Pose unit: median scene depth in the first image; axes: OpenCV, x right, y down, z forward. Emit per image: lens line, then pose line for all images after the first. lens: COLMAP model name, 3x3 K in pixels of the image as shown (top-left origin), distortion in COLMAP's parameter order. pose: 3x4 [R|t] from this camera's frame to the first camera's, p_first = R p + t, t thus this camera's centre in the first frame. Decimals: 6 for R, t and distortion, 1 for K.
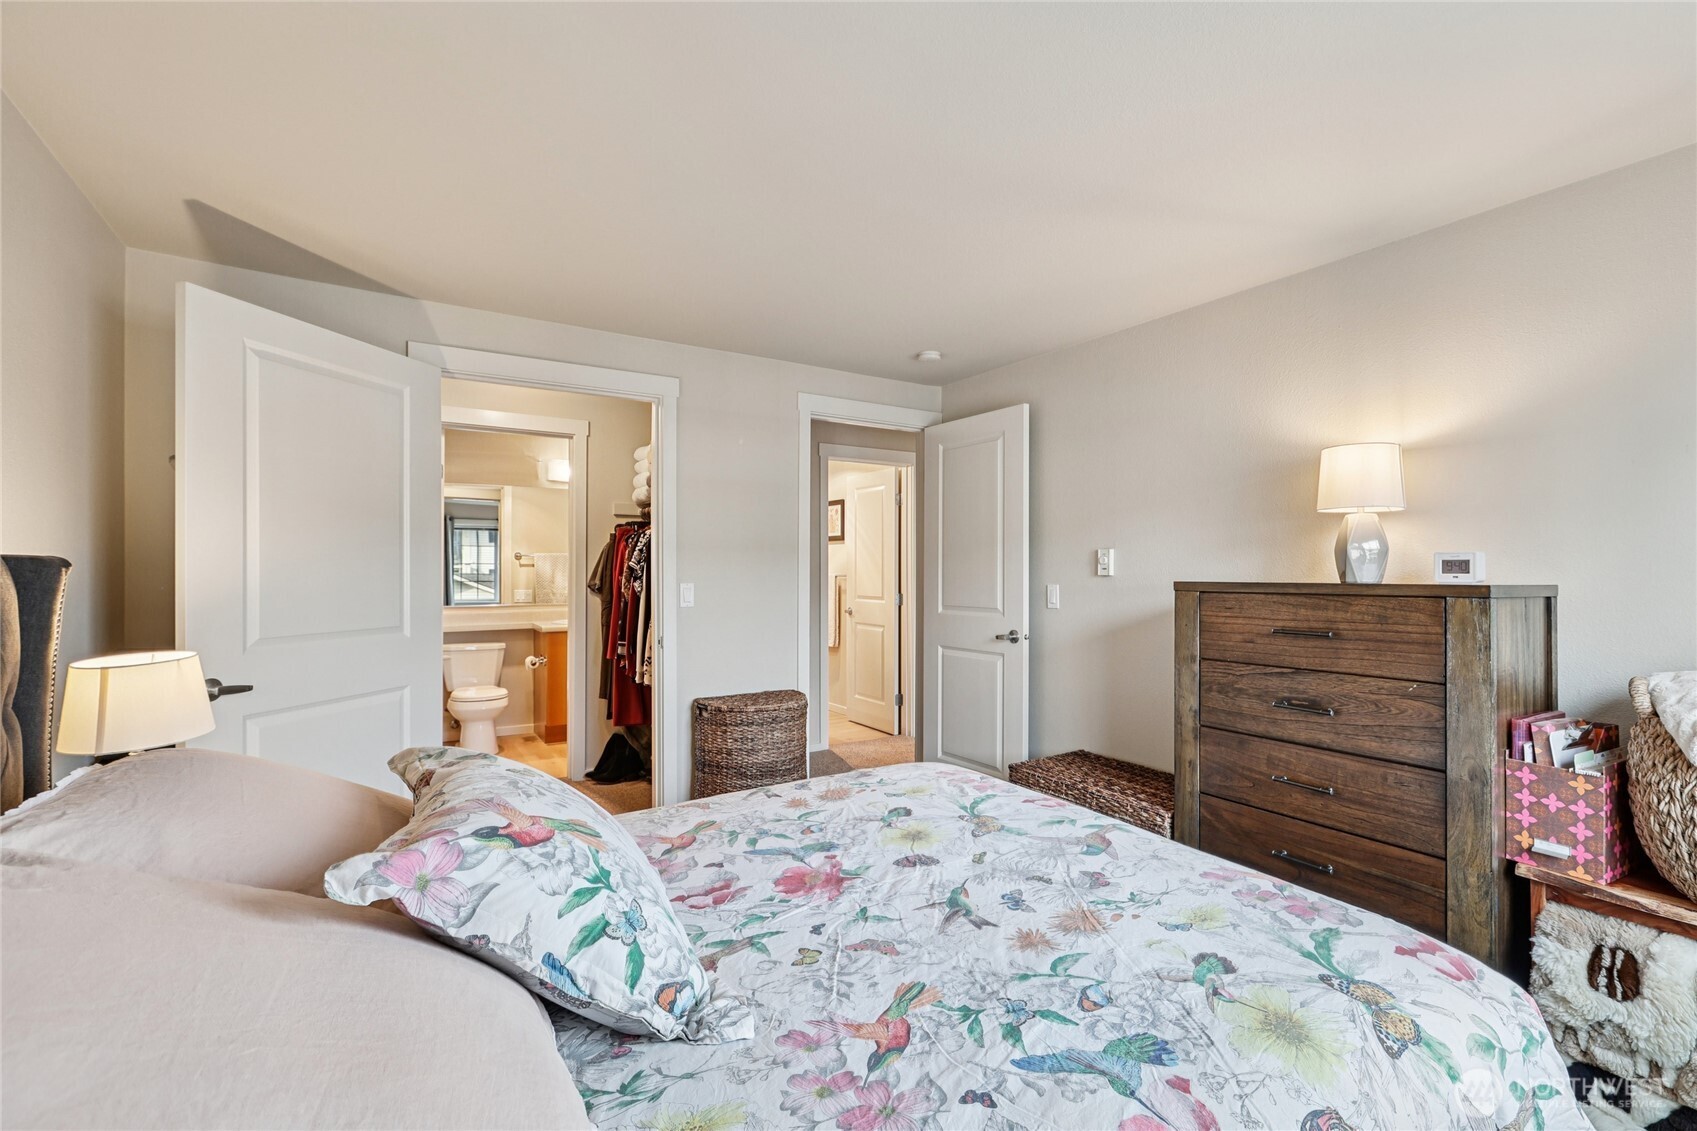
lens RADIAL K [[769.2, 0, 861.6], [0, 769.2, 566.4], [0, 0, 1]] dist [-0.001124, 0.000265]
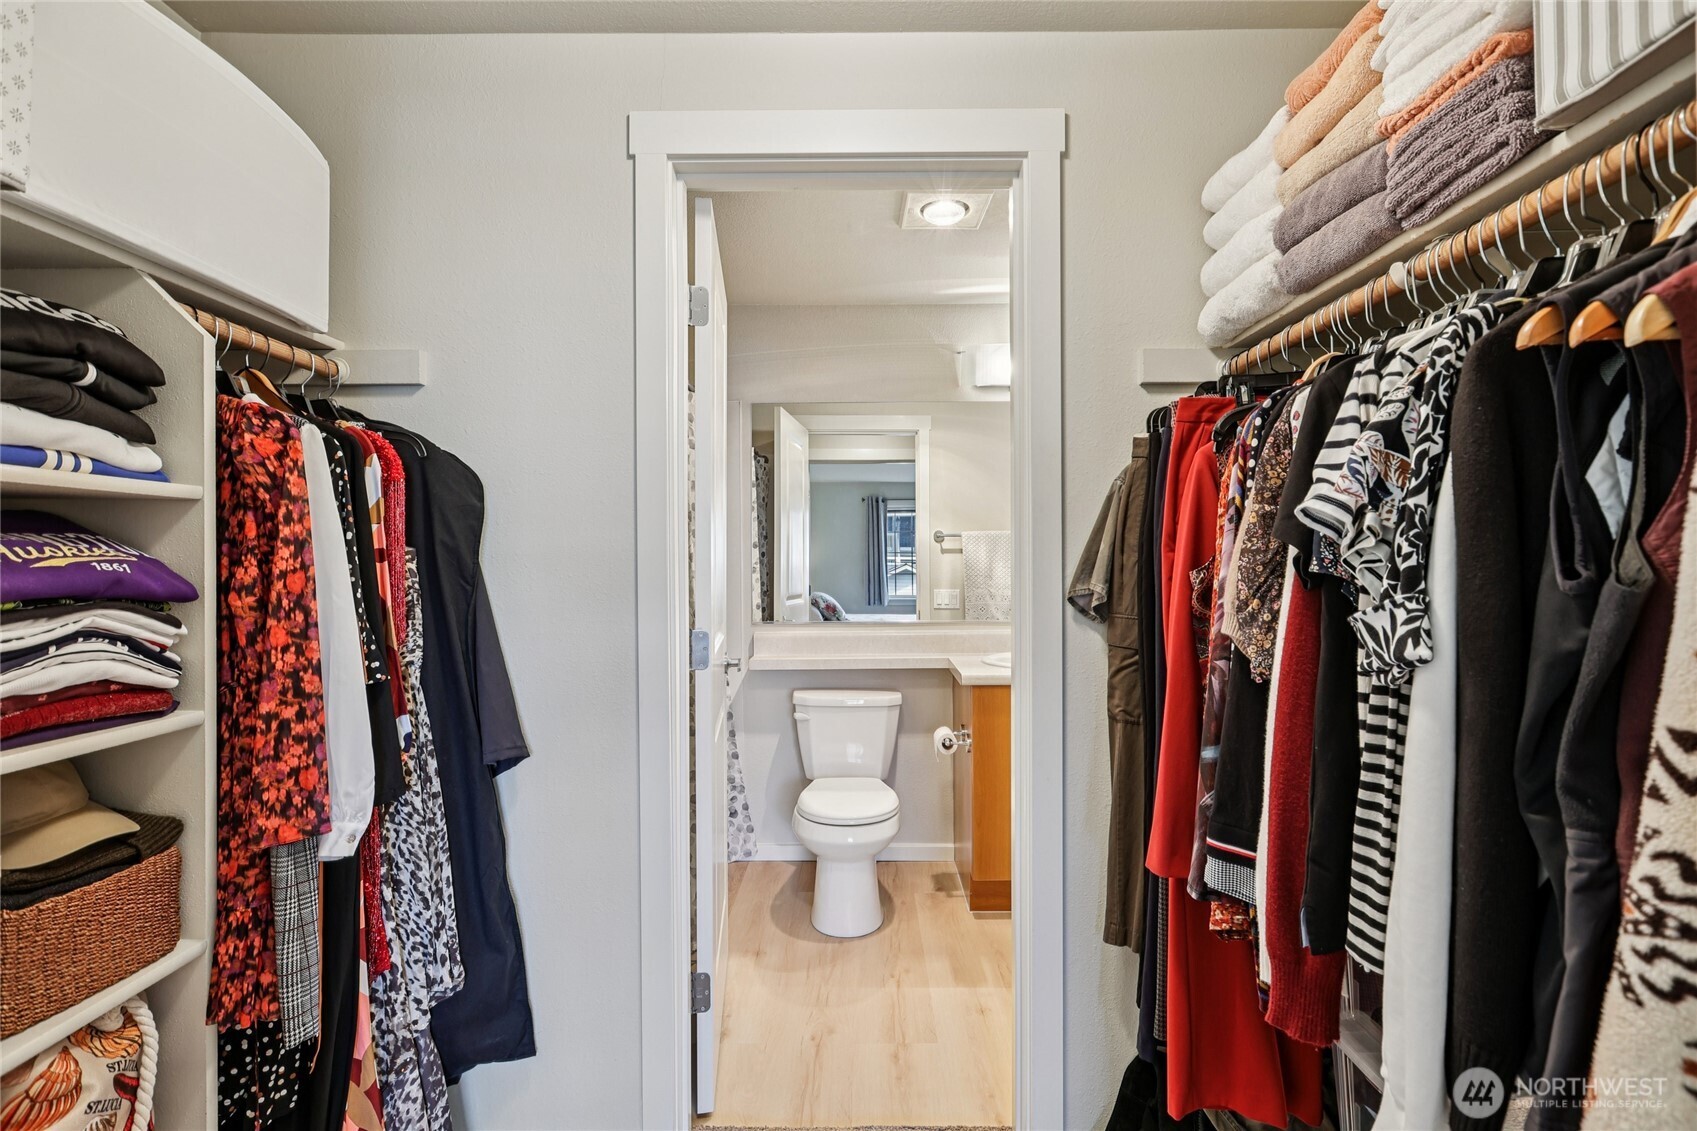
lens RADIAL K [[769.2, 0, 856.0], [0, 769.2, 565.1], [0, 0, 1]] dist [-0.001124, 0.000265]
pose [[0.842766, -0.006273, -0.538244, -0.201258], [0.012675, 0.999886, 0.008192, 0.005601], [0.538131, -0.013726, 0.842749, 0.531660]]
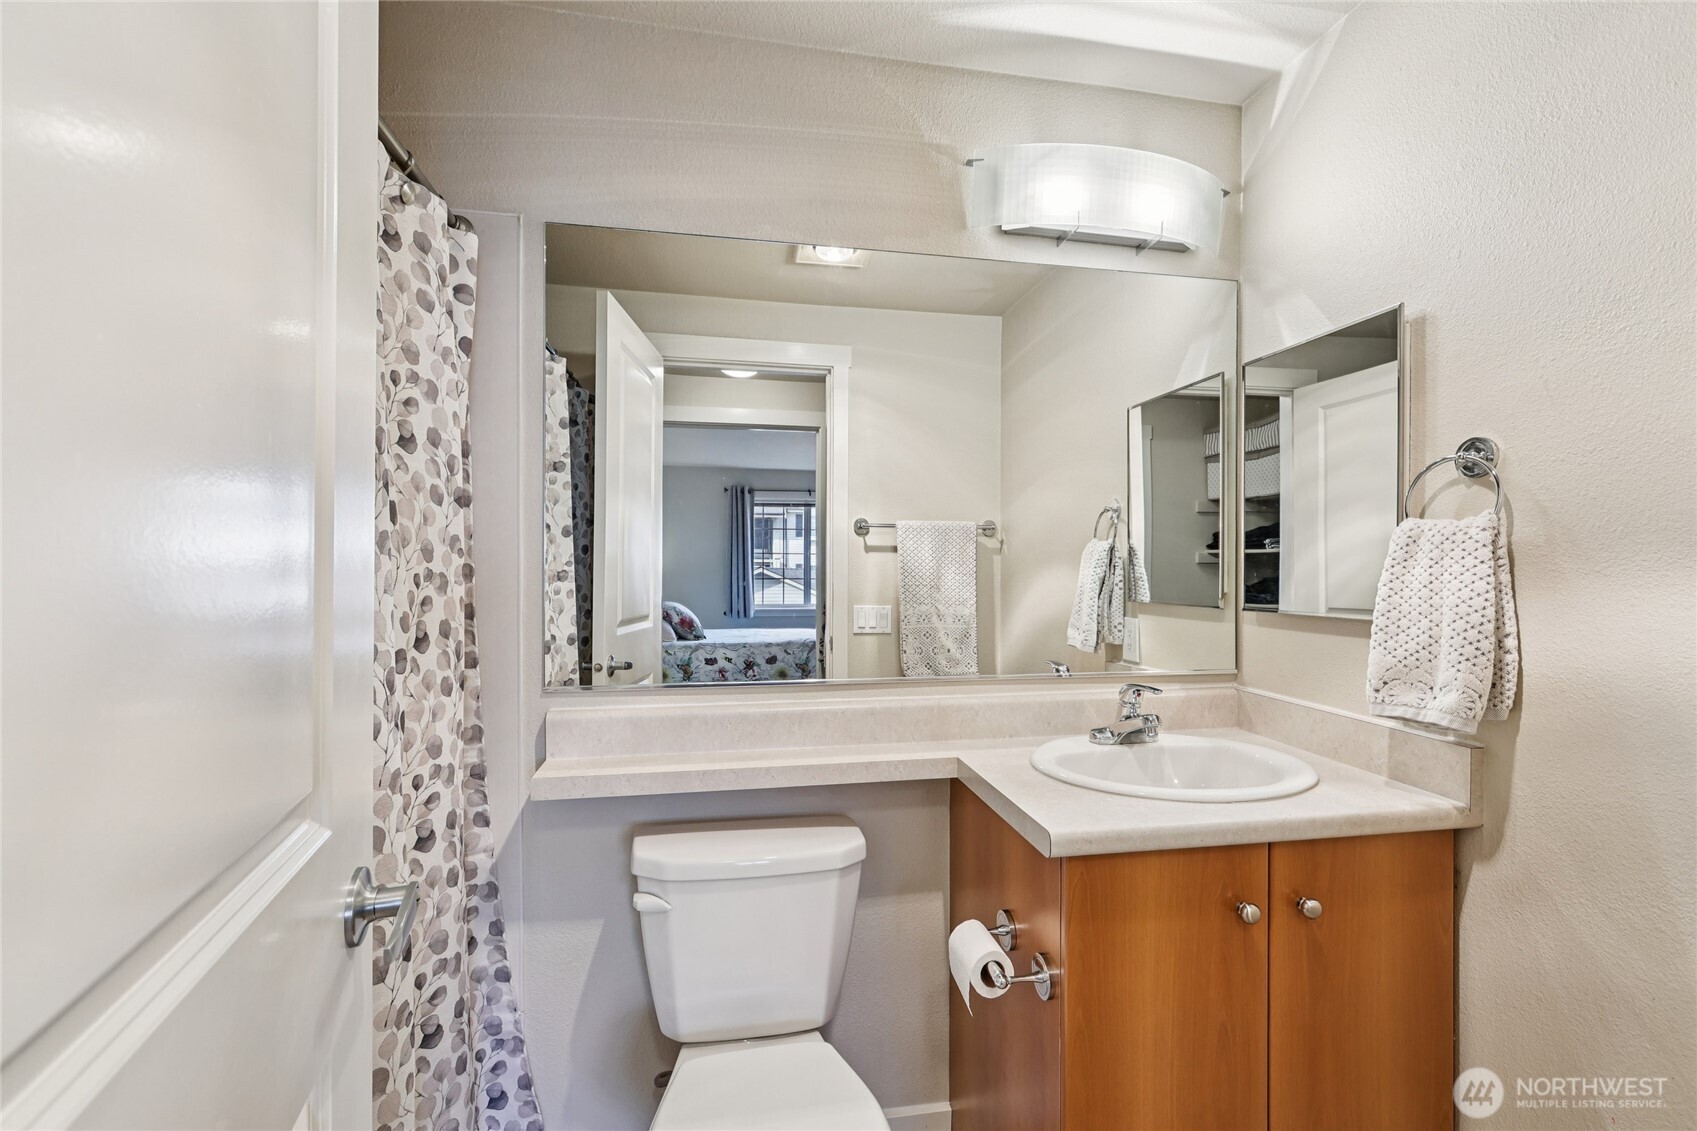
lens RADIAL K [[769.2, 0, 856.8], [0, 769.2, 574.4], [0, 0, 1]] dist [-0.001124, 0.000265]
pose [[0.931287, 0.005816, -0.364239, -0.369545], [0.000128, 0.999867, 0.016293, 0.007932], [0.364286, -0.015220, 0.931163, 0.754589]]
